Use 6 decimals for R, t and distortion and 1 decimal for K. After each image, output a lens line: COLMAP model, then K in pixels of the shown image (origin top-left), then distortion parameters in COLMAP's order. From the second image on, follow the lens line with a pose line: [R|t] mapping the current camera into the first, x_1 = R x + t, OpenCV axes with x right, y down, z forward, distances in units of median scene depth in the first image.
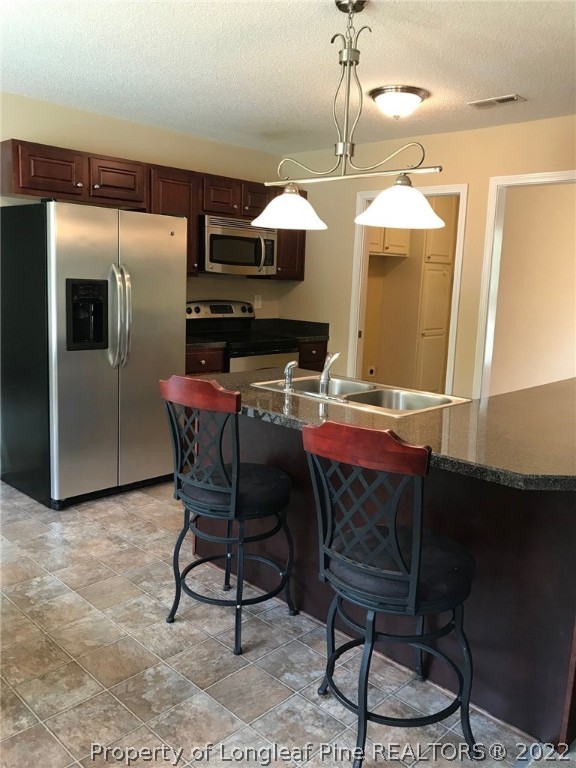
lens RADIAL K [[637.1, 0, 290.3], [0, 637.1, 382.0], [0, 0, 1]] dist [0.016151, -0.012098]
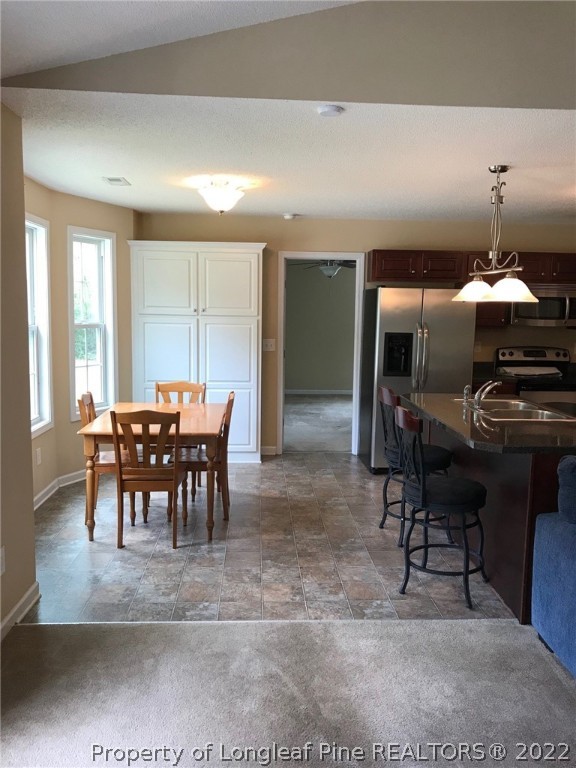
lens RADIAL K [[637.1, 0, 287.0], [0, 637.1, 388.4], [0, 0, 1]] dist [0.016151, -0.012098]
pose [[0.729577, 0.059010, -0.681348, 0.595694], [-0.098505, 0.994949, -0.019308, 0.039128], [0.676768, 0.081202, 0.731705, -0.368036]]
